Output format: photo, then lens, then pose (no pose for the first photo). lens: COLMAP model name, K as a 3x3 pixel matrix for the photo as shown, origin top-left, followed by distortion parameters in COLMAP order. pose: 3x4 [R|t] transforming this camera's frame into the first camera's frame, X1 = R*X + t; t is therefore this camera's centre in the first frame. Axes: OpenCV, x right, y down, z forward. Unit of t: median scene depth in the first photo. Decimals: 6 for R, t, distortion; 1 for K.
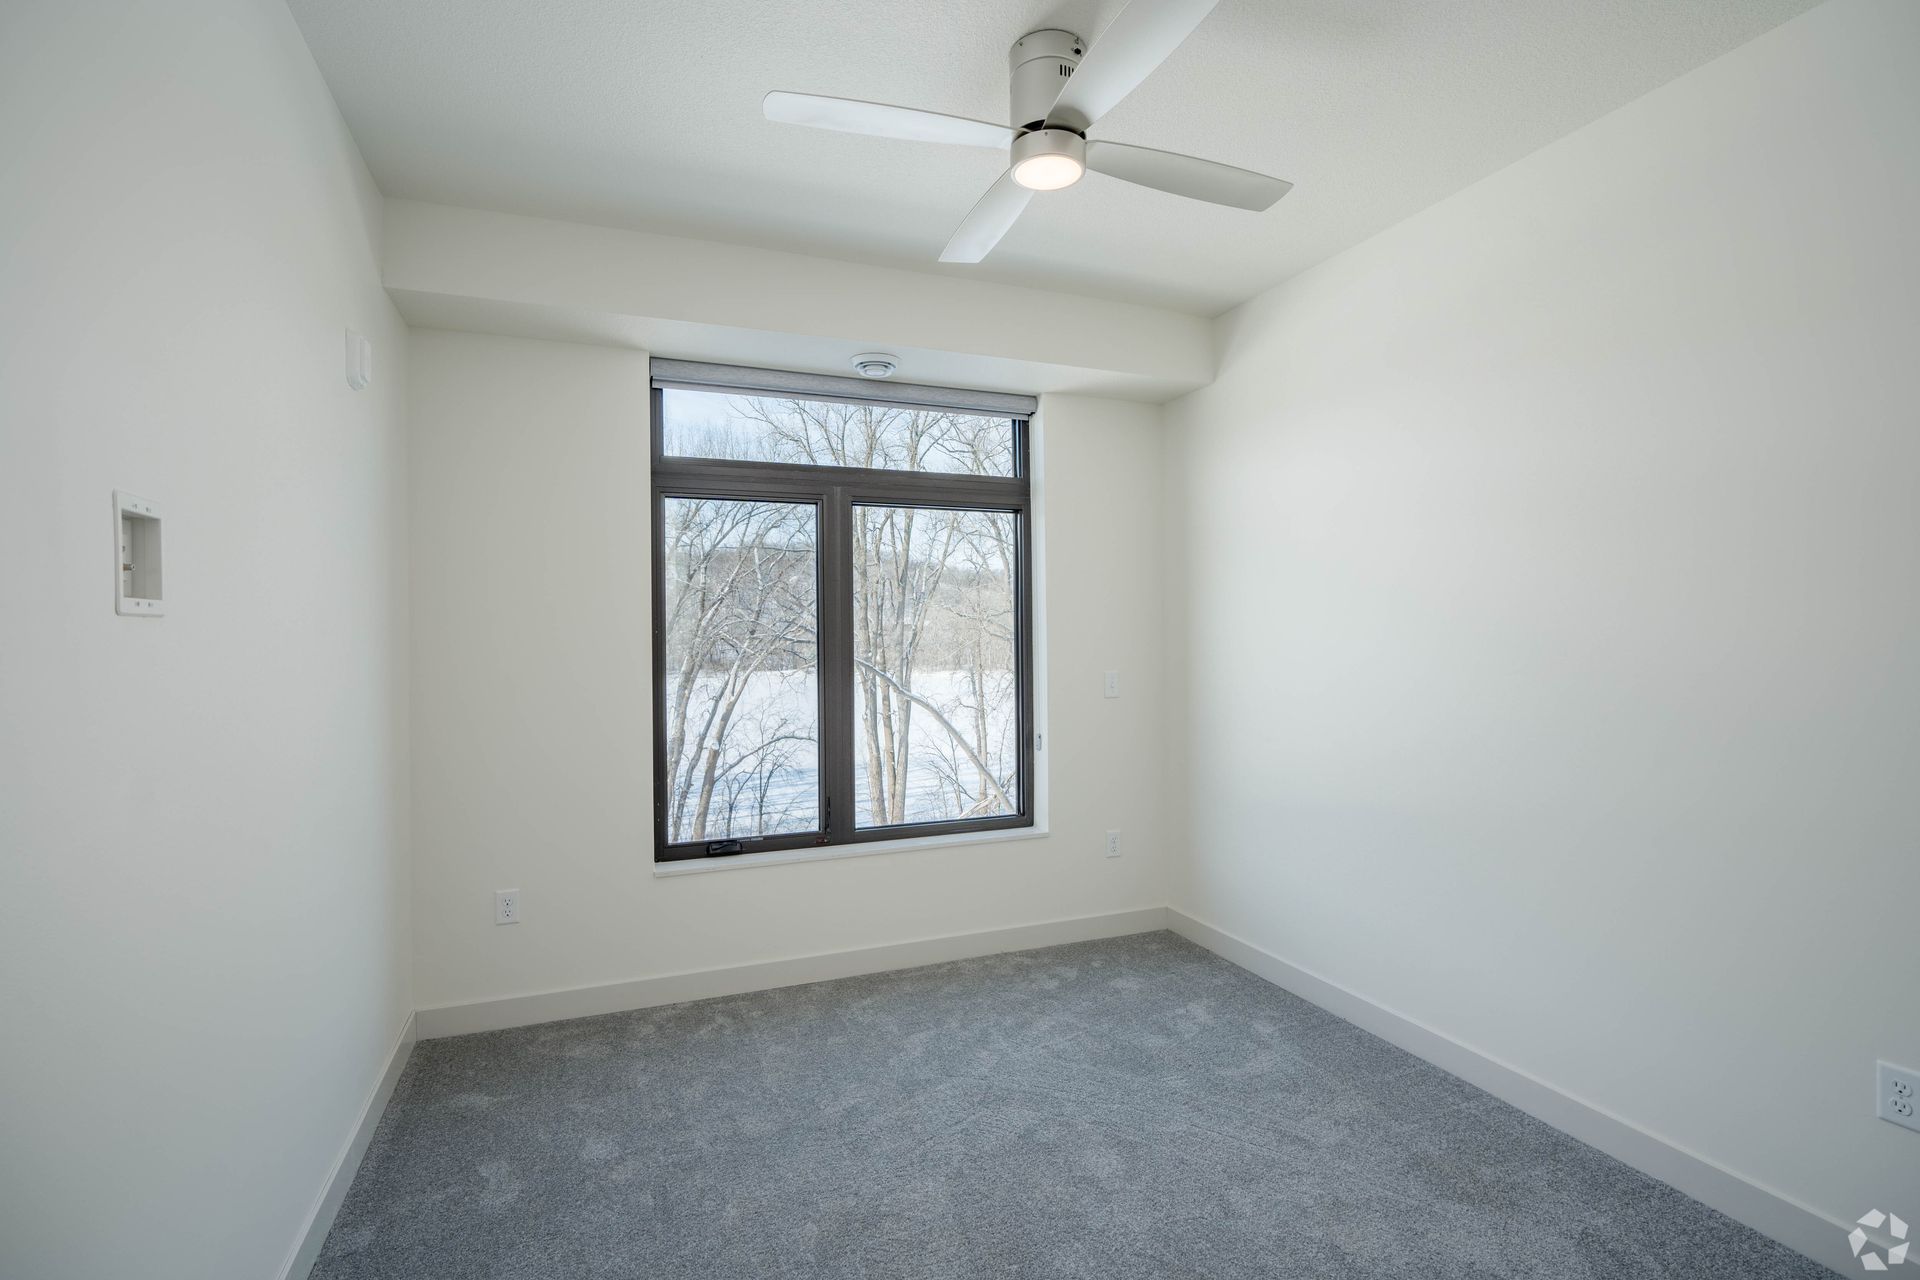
lens RADIAL K [[937.8, 0, 960.0], [0, 937.8, 640.0], [0, 0, 1]] dist [-0.022592, -0.000297]
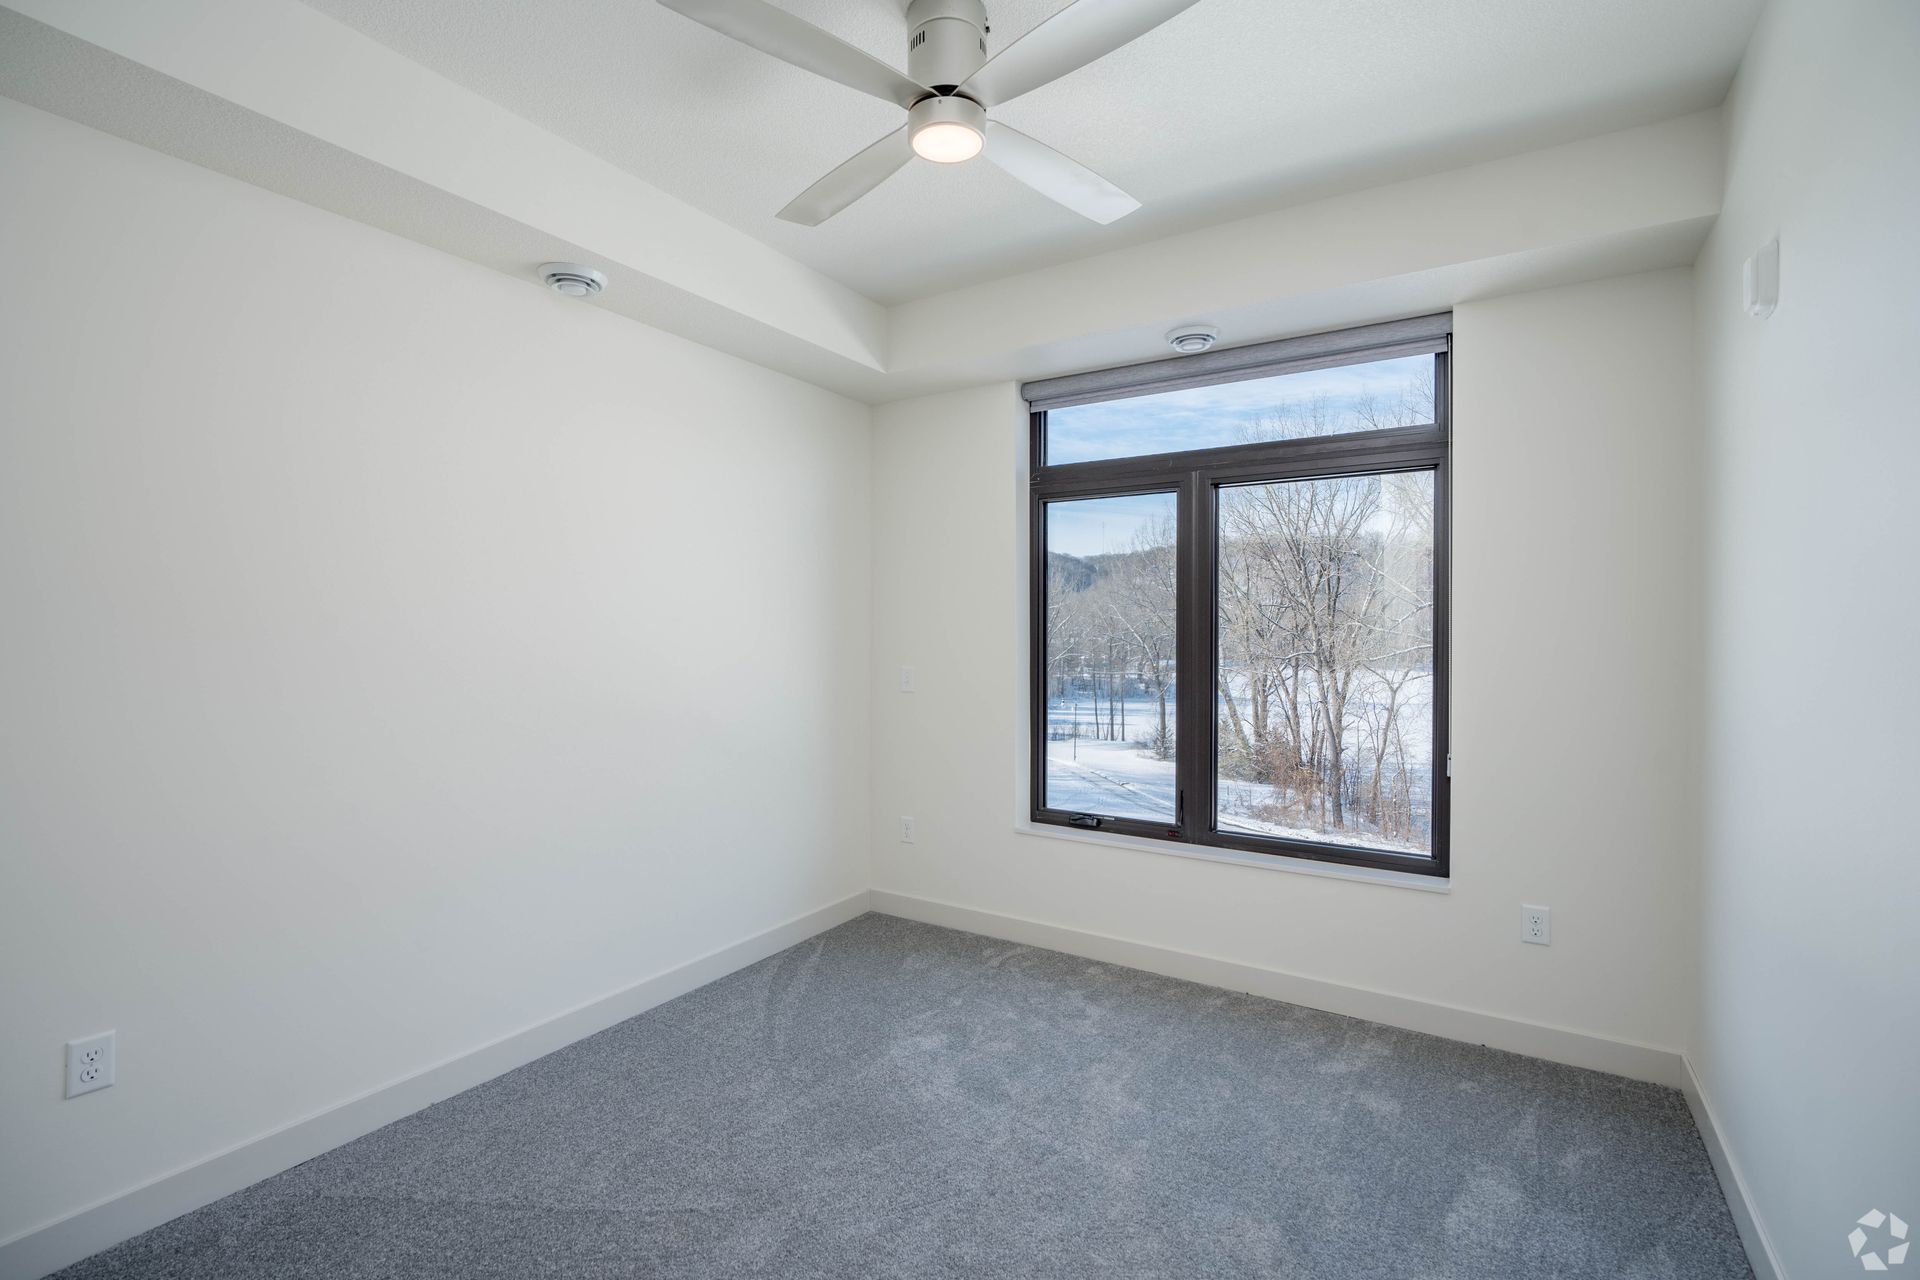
lens RADIAL K [[875.1, 0, 960.0], [0, 875.1, 640.0], [0, 0, 1]] dist [0.000283, 0.000592]
pose [[0.579198, 0.022091, -0.814887, 0.463242], [-0.012803, 0.999756, 0.018003, -0.003325], [0.815086, 0.000006, 0.579340, 0.283964]]
